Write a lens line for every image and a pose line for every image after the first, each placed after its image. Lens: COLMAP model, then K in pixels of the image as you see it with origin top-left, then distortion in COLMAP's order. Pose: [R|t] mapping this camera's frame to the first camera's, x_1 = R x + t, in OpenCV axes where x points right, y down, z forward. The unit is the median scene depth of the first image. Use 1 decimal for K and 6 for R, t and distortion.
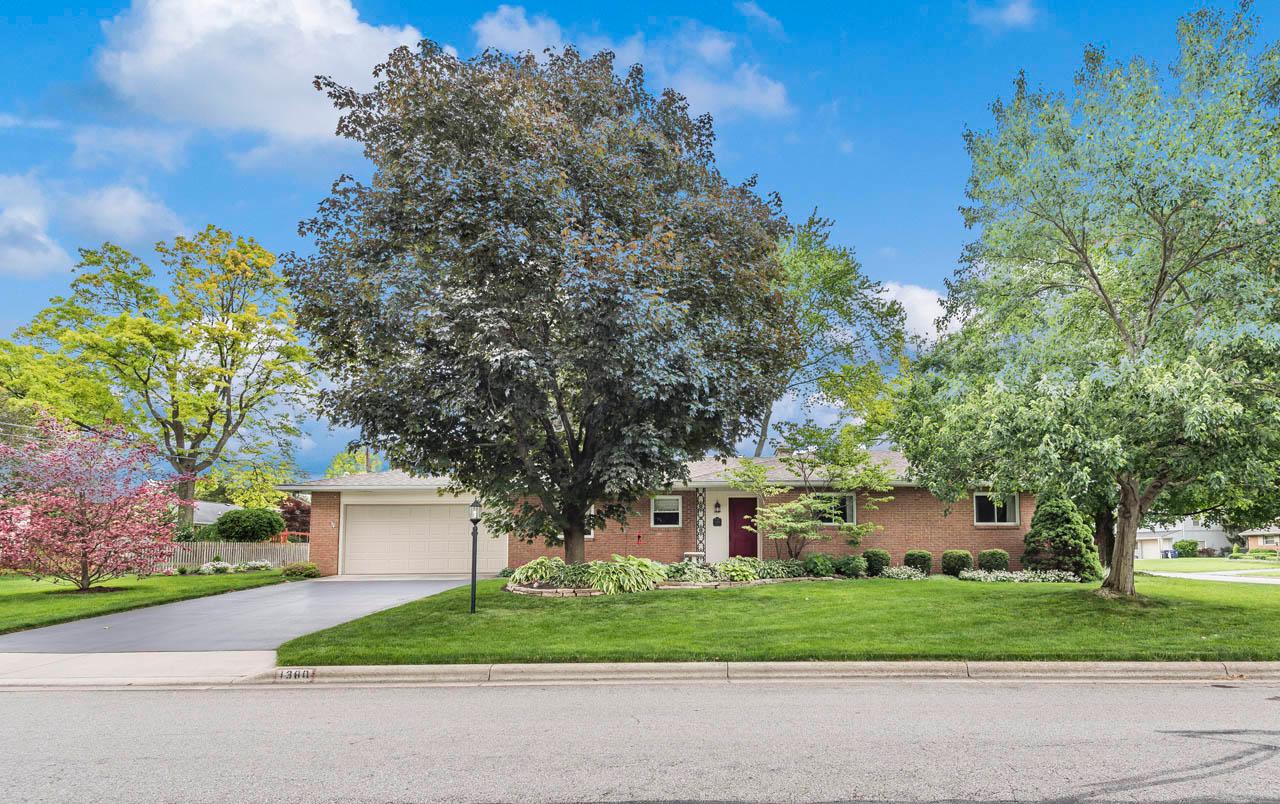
lens RADIAL K [[689.2, 0, 739.1], [0, 689.2, 496.1], [0, 0, 1]] dist [0.016589, -0.000389]
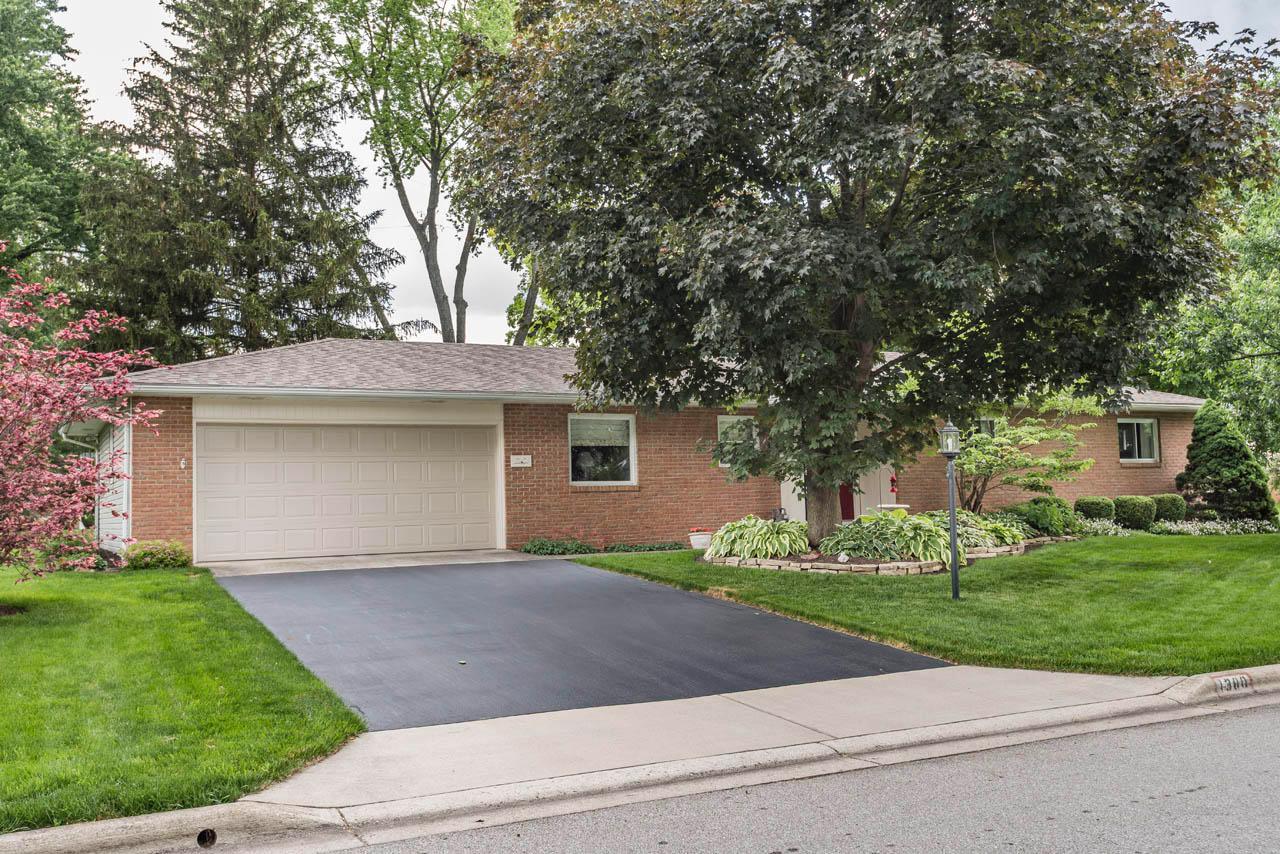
lens RADIAL K [[1178.8, 0, 645.4], [0, 1178.8, 432.4], [0, 0, 1]] dist [-0.004963, 0.030972]
pose [[0.888872, 0.009619, 0.458055, -0.762396], [-0.015693, 0.999832, 0.009457, 0.006519], [-0.457888, -0.015594, 0.888873, 0.116066]]
